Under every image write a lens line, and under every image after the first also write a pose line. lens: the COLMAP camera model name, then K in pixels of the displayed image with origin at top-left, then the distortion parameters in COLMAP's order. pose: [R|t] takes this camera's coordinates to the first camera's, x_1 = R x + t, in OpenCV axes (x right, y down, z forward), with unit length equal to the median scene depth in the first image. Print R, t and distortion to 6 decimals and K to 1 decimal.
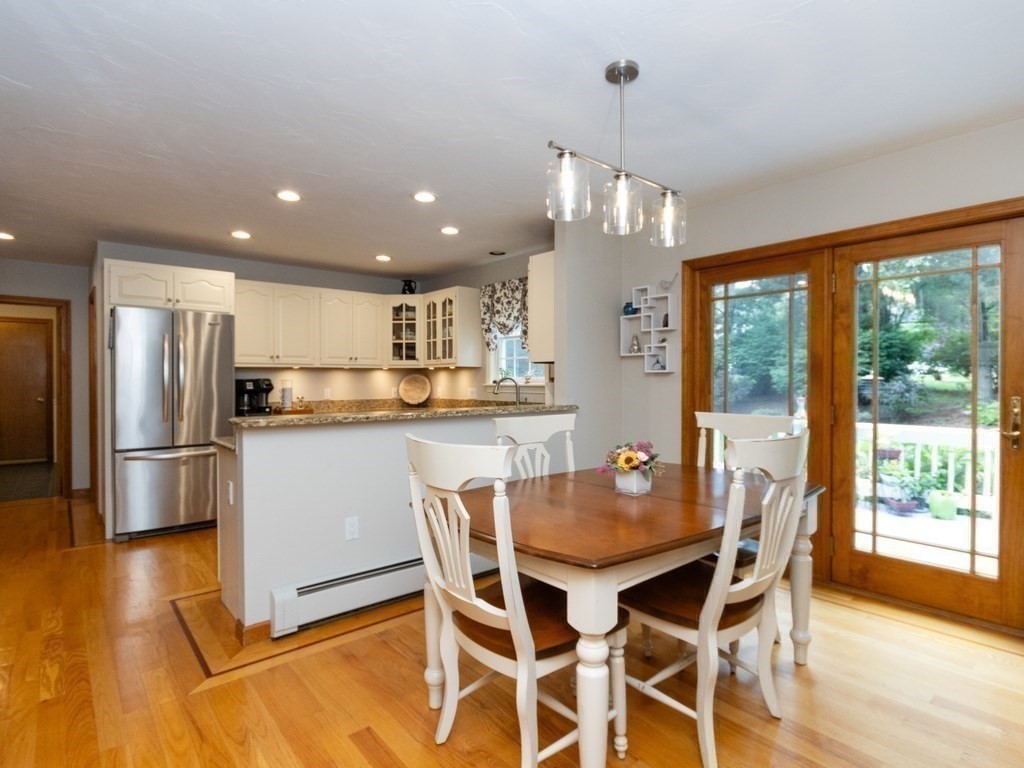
lens RADIAL K [[553.6, 0, 512.6], [0, 553.6, 384.7], [0, 0, 1]] dist [0.003563, -0.009055]
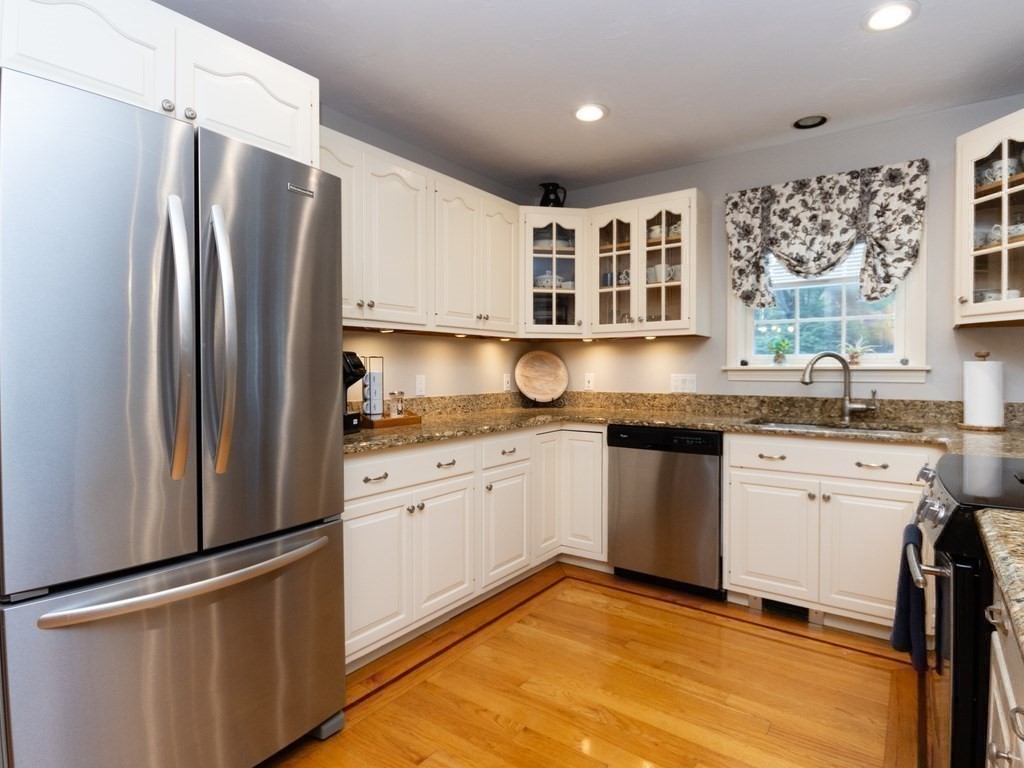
lens RADIAL K [[553.6, 0, 512.4], [0, 553.6, 378.8], [0, 0, 1]] dist [0.003563, -0.009055]
pose [[0.971511, -0.002427, 0.236981, -0.404281], [0.000124, 0.999953, 0.009734, 0.005596], [-0.236993, -0.009428, 0.971466, 0.505445]]
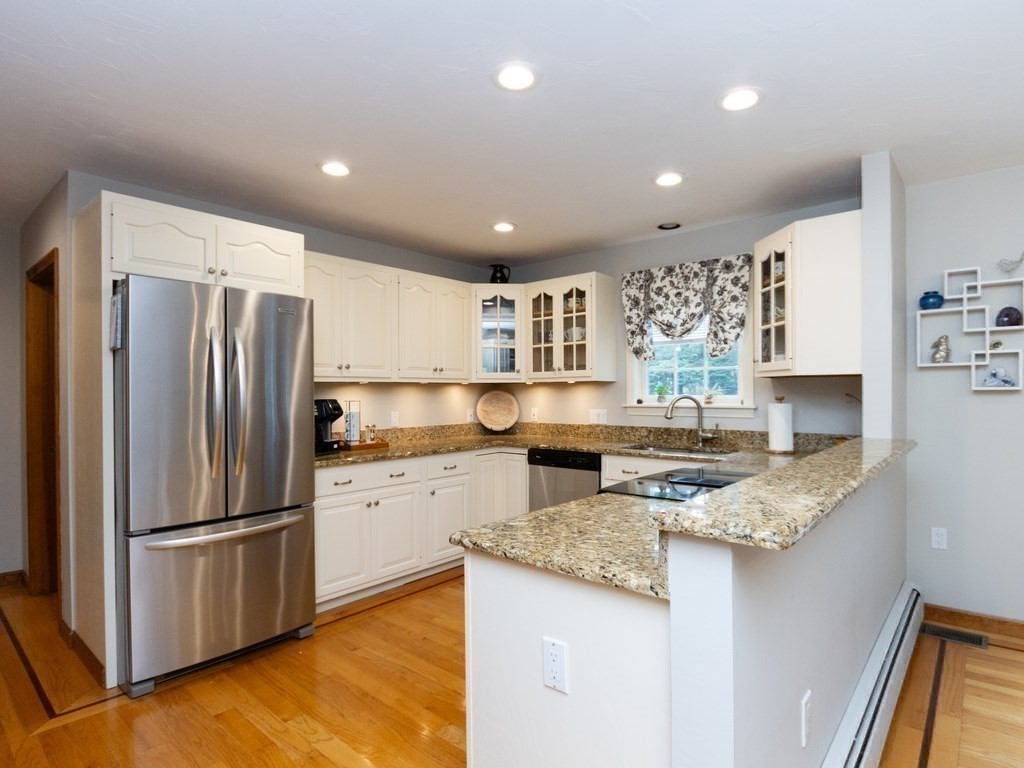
lens RADIAL K [[553.6, 0, 512.9], [0, 553.6, 391.6], [0, 0, 1]] dist [0.003563, -0.009055]
pose [[0.986923, -0.002992, 0.161168, -0.324034], [0.004759, 0.999933, -0.010581, -0.011616], [-0.161125, 0.011210, 0.986870, 0.292809]]
